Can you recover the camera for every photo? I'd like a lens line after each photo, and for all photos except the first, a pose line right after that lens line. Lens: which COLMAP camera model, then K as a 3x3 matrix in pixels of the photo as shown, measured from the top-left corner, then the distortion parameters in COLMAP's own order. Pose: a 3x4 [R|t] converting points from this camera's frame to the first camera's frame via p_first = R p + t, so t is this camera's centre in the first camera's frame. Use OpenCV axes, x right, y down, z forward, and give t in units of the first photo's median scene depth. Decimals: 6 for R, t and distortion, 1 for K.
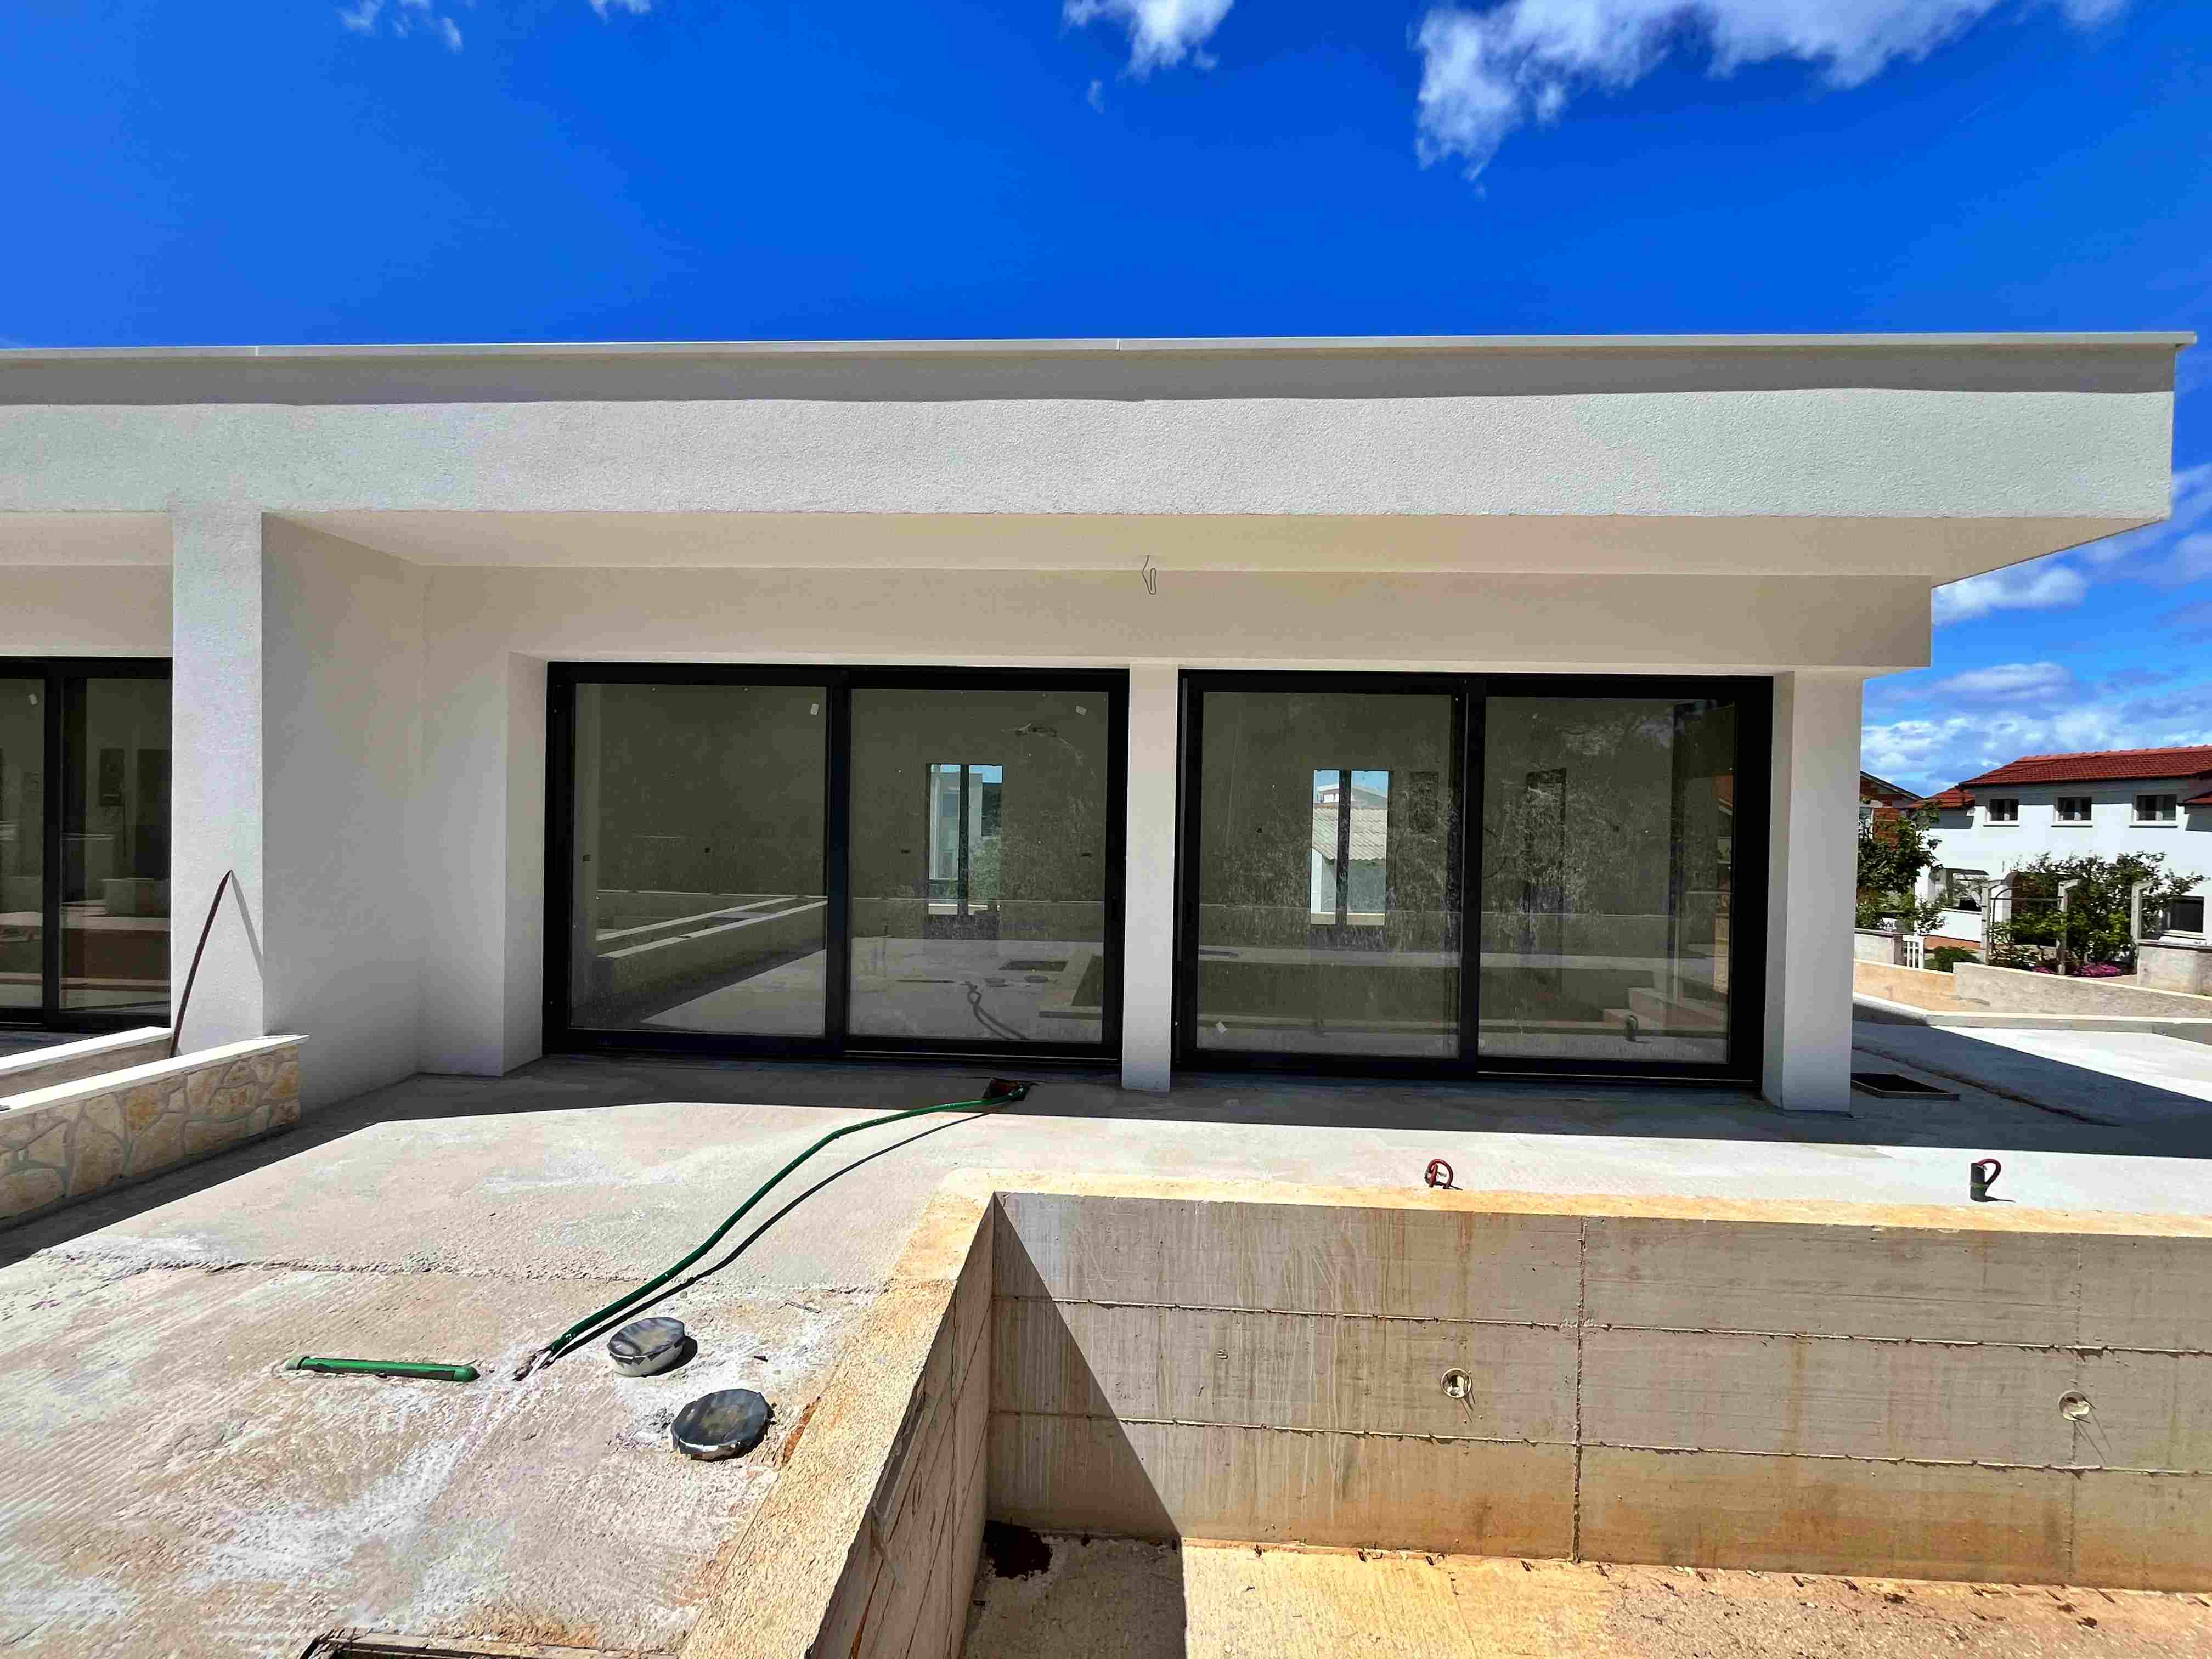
lens RADIAL K [[901.2, 0, 1086.3], [0, 901.2, 806.3], [0, 0, 1]] dist [-0.008363, 0.001726]
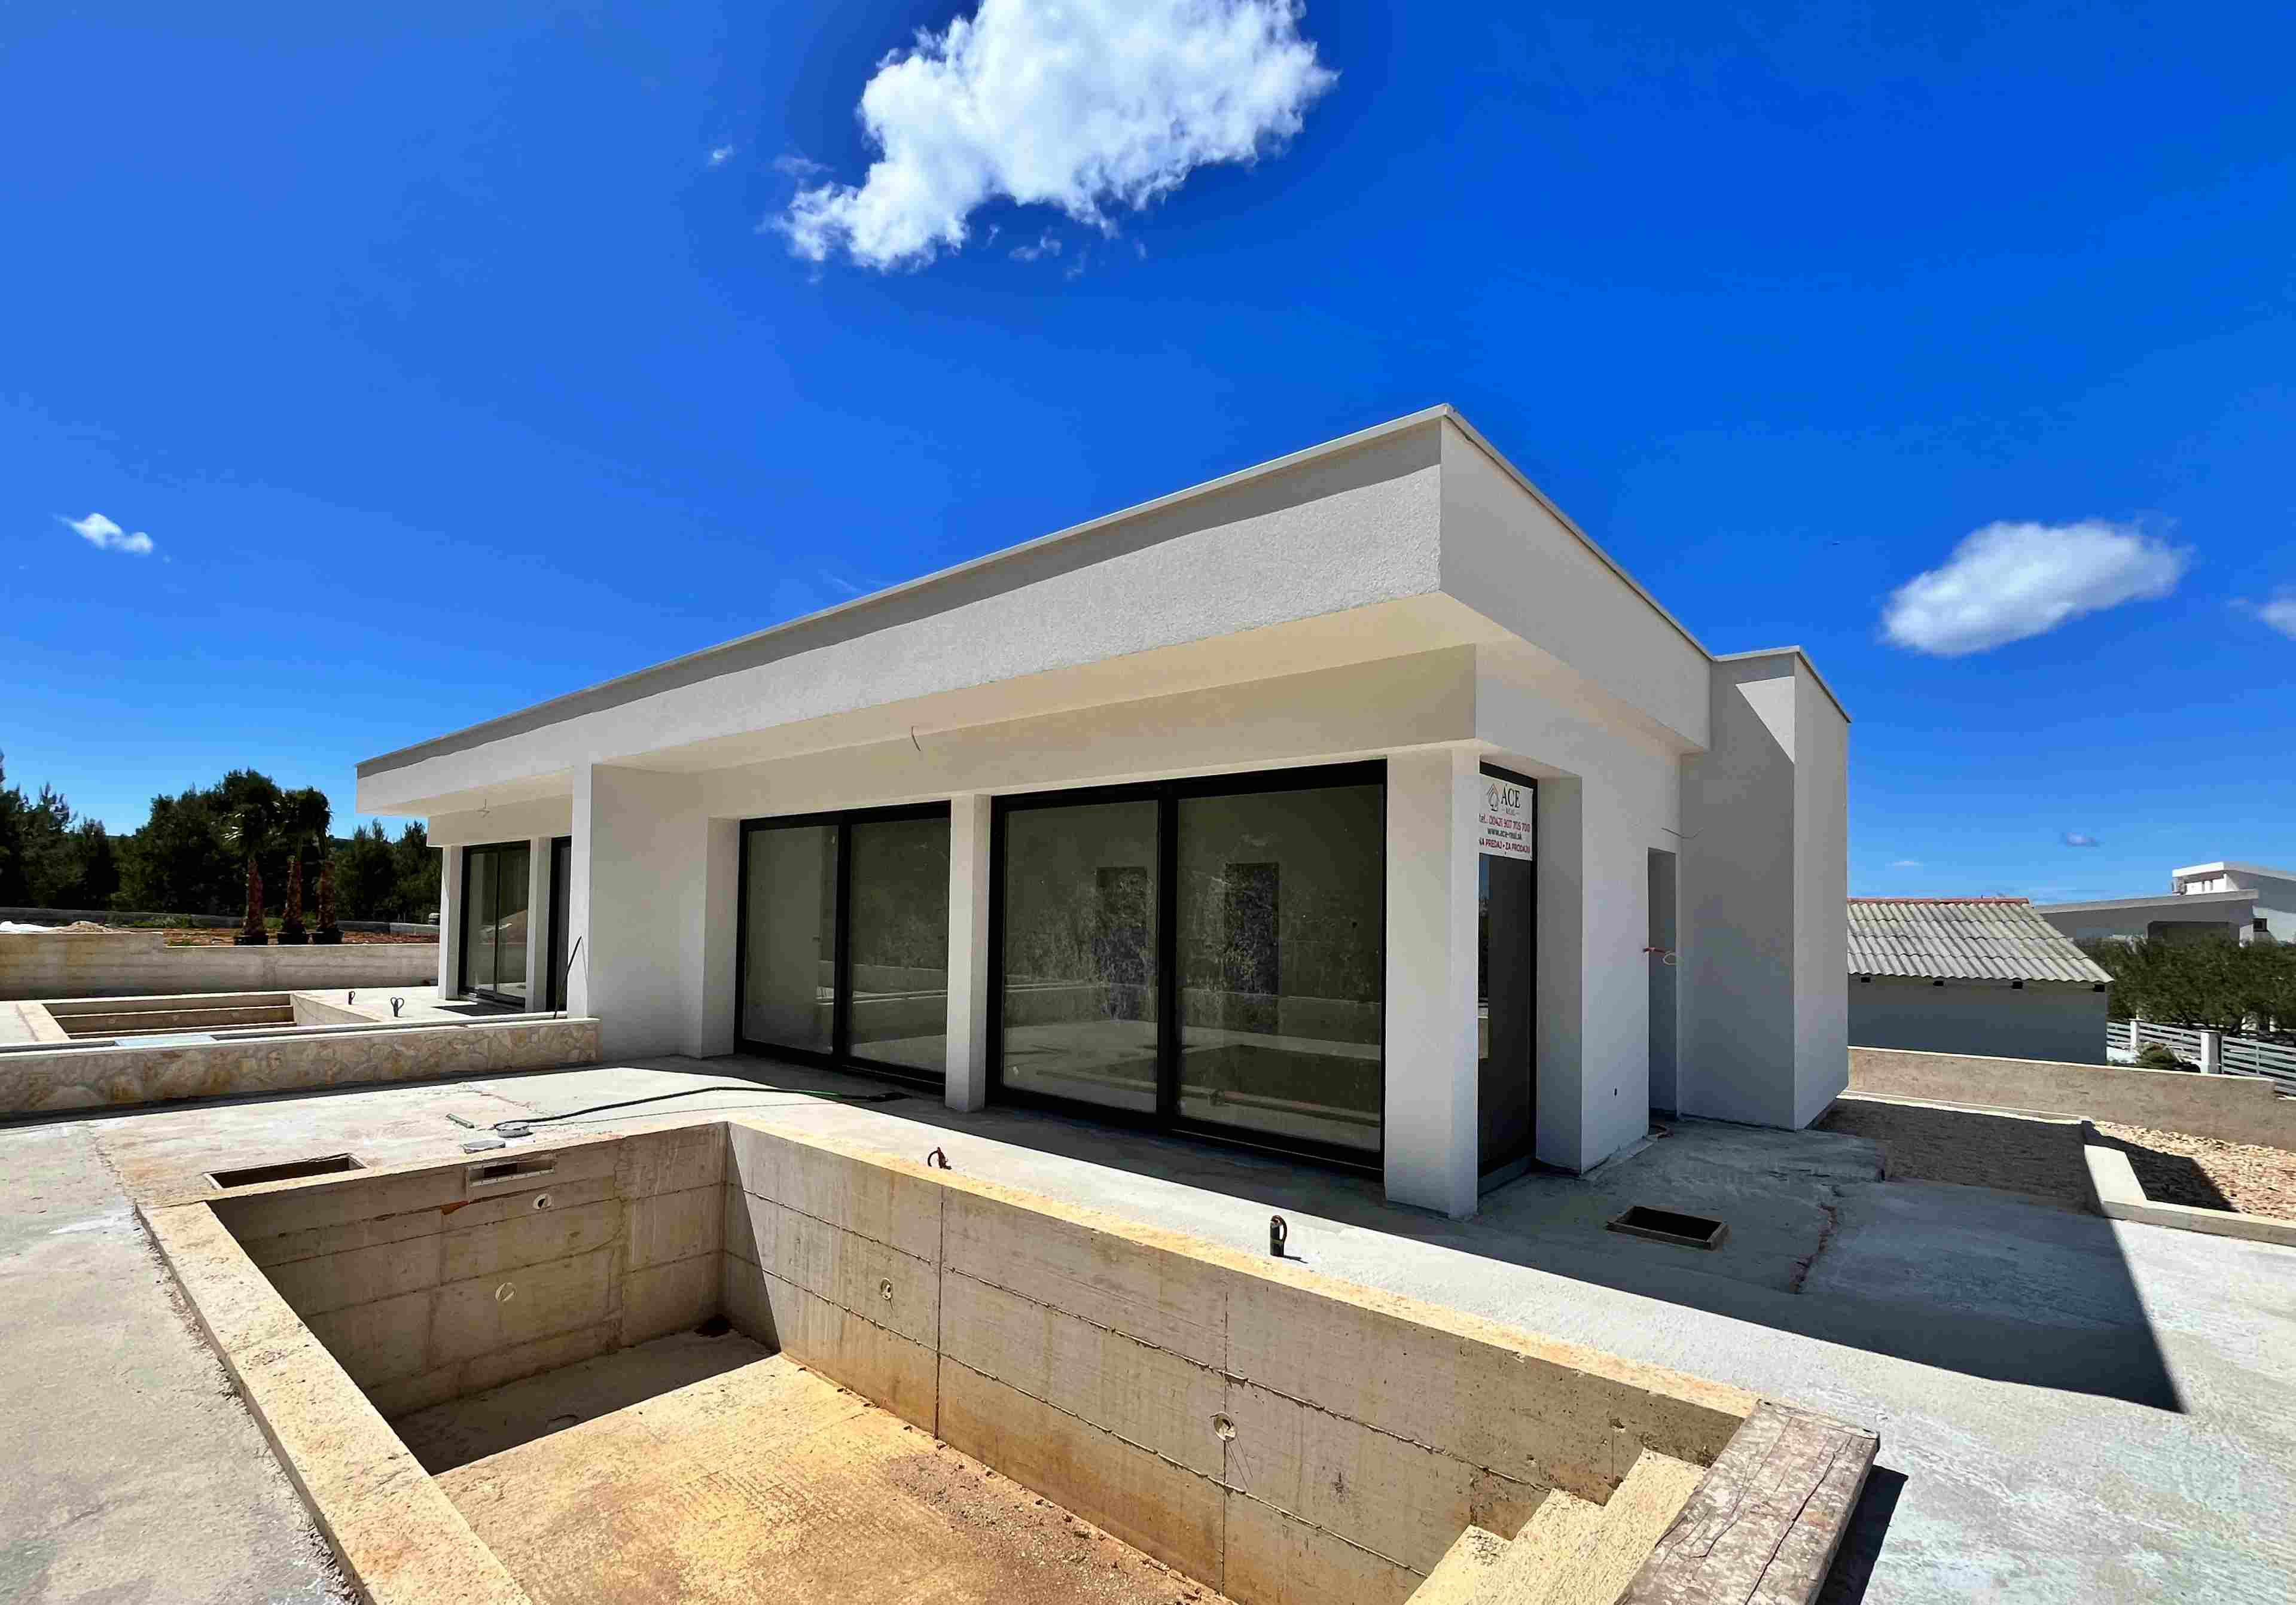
lens RADIAL K [[1051.5, 0, 1120.8], [0, 1051.5, 842.0], [0, 0, 1]] dist [-0.003480, 0.000361]
pose [[0.775315, -0.050293, -0.629569, 1.813573], [0.011796, 0.997804, -0.065183, 0.028883], [0.631465, 0.043111, 0.774205, -0.120597]]
